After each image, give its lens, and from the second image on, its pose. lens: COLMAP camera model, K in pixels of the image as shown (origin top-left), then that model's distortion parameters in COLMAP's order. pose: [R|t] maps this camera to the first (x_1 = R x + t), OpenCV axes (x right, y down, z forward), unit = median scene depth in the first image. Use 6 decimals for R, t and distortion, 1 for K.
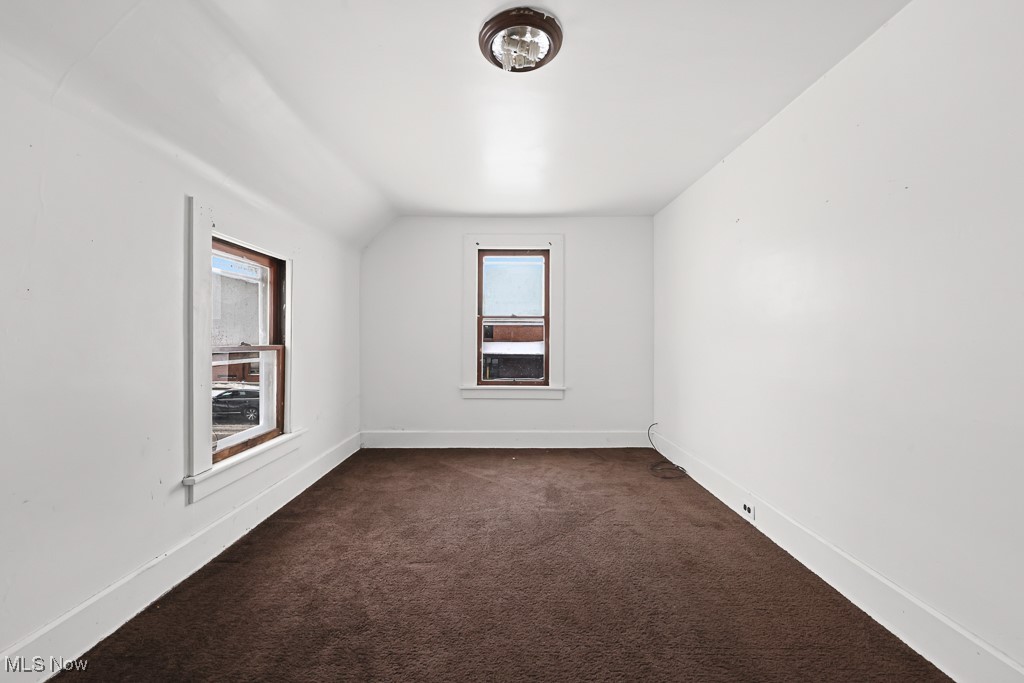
lens RADIAL K [[398.4, 0, 511.8], [0, 398.4, 325.0], [0, 0, 1]] dist [0.009294, -0.006364]
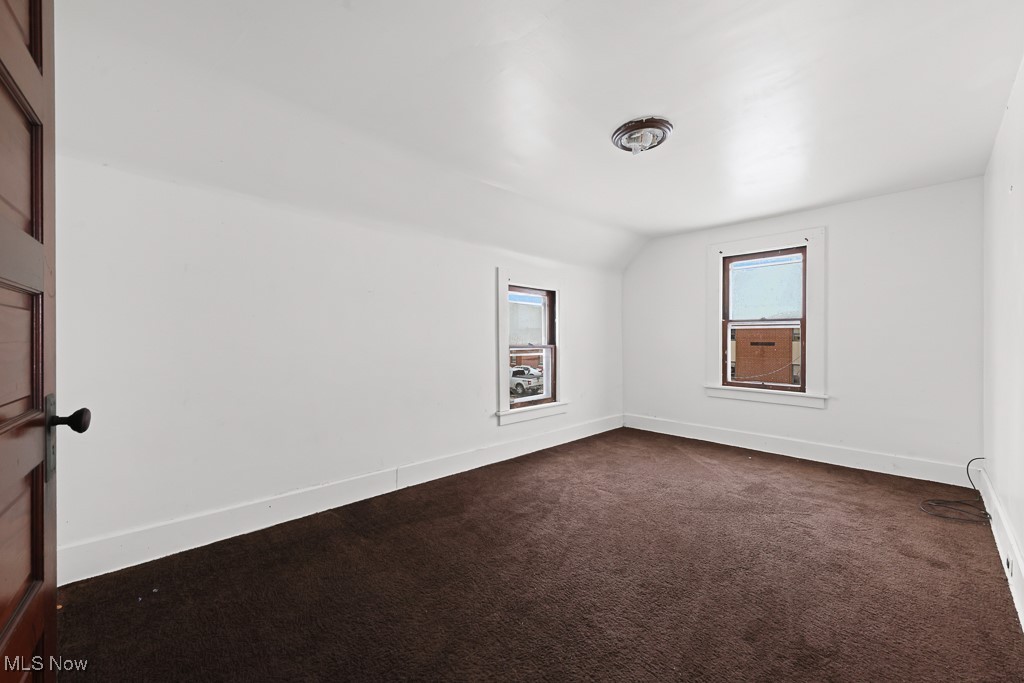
lens RADIAL K [[405.0, 0, 524.2], [0, 405.0, 328.9], [0, 0, 1]] dist [0.011288, -0.007056]
pose [[0.707638, -0.015523, -0.706404, 0.458578], [0.020261, 0.999793, -0.001673, -0.012657], [0.706284, -0.013129, 0.707807, -0.205358]]
